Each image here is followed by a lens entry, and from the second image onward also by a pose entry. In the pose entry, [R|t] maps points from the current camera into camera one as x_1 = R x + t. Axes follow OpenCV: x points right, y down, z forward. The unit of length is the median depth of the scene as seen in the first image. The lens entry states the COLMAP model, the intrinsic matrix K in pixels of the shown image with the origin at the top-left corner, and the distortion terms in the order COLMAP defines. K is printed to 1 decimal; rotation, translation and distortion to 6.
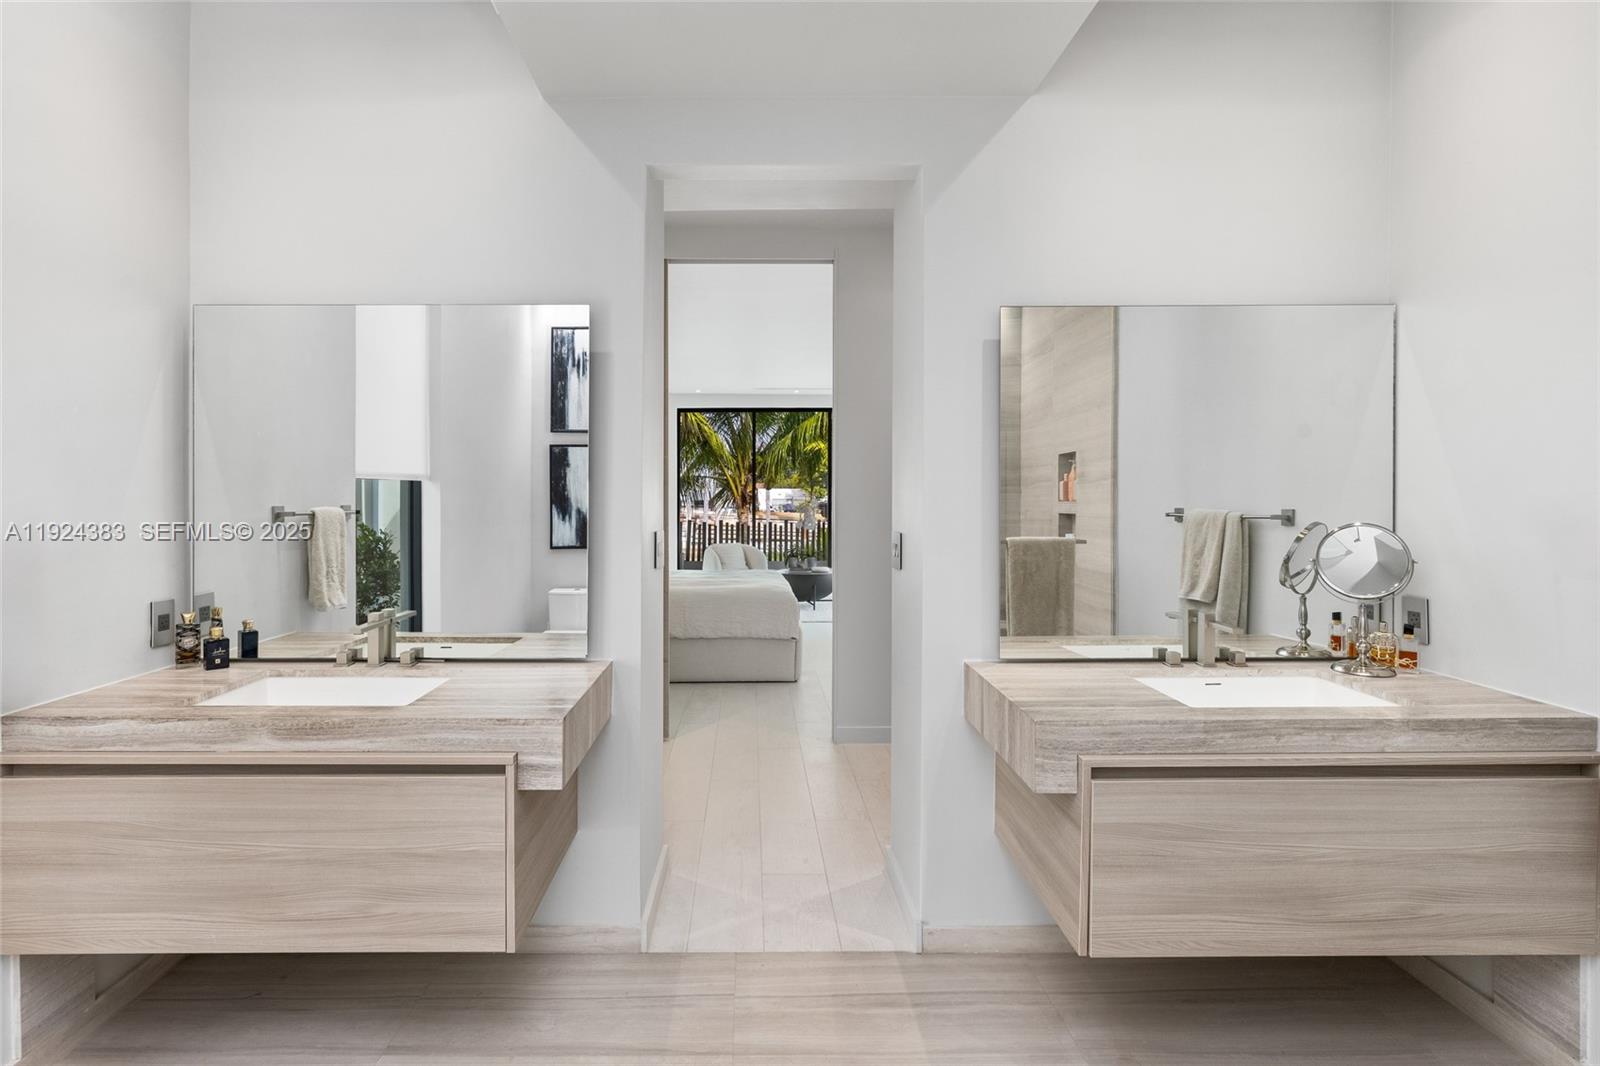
lens RADIAL K [[797.7, 0, 797.9], [0, 797.7, 504.5], [0, 0, 1]] dist [0.000564, 0.000234]
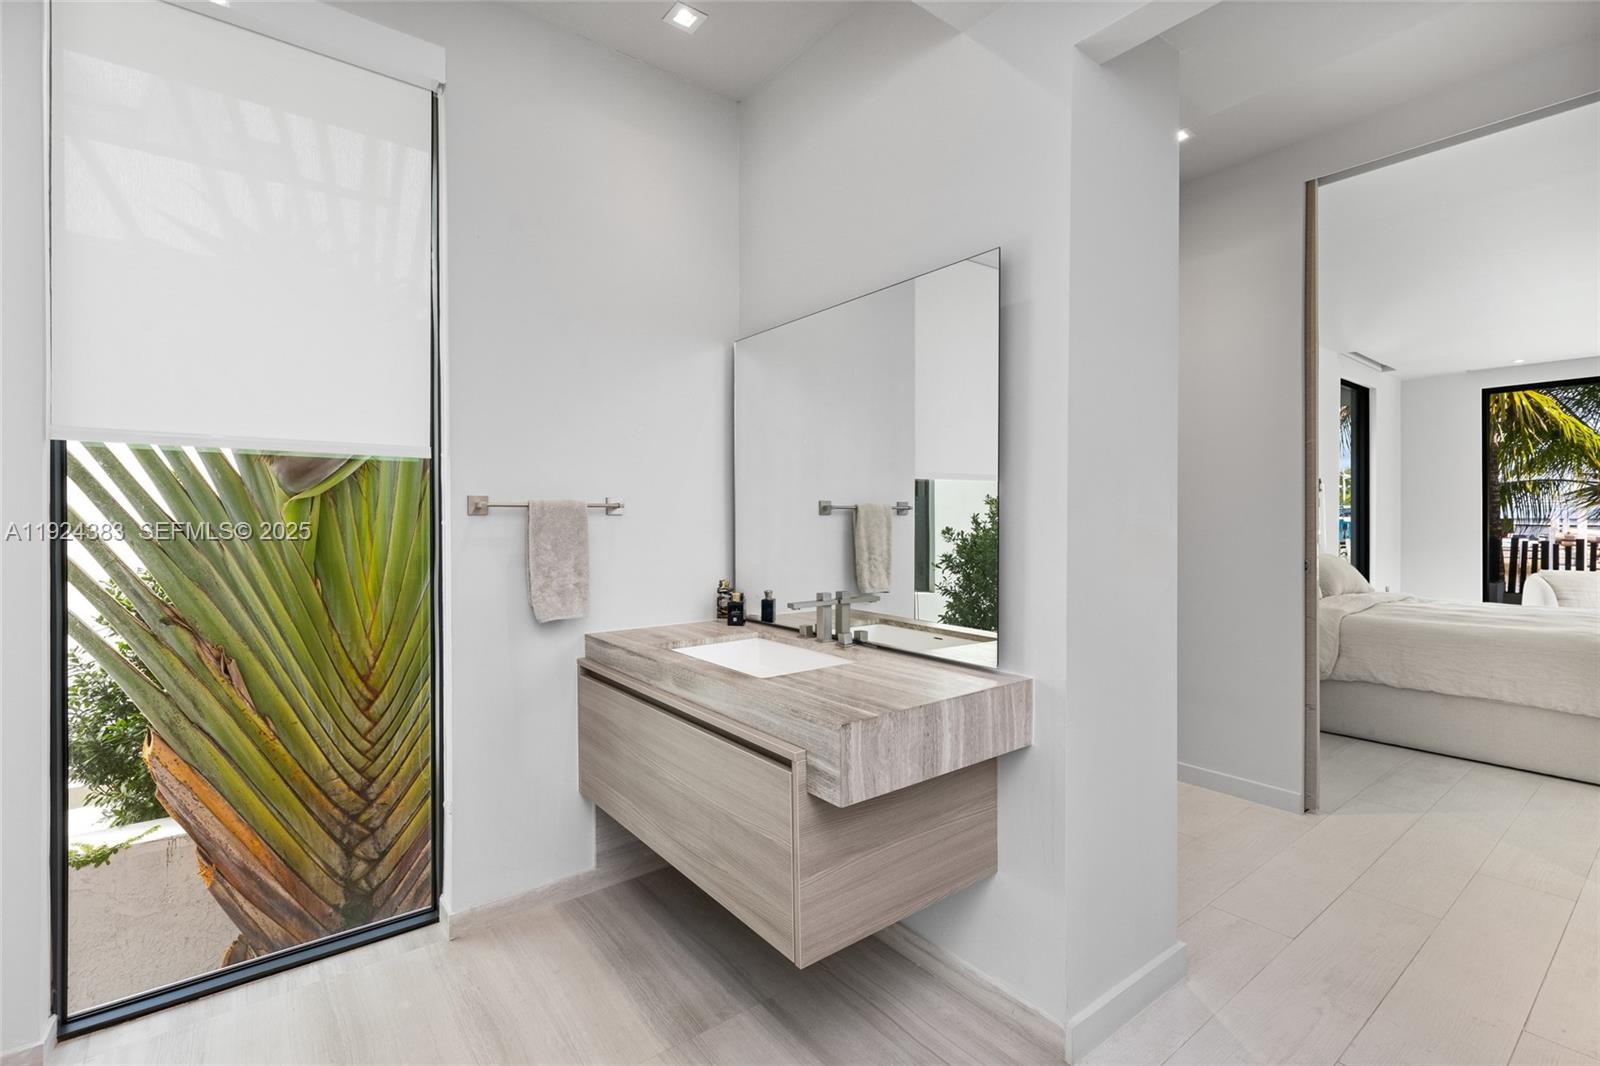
lens RADIAL K [[718.6, 0, 799.2], [0, 718.6, 518.3], [0, 0, 1]] dist [0.002968, 0.000494]
pose [[0.567556, -0.002047, -0.823332, 0.248071], [-0.003108, 0.999984, -0.004629, 0.038654], [0.823329, 0.005186, 0.567541, 0.408577]]
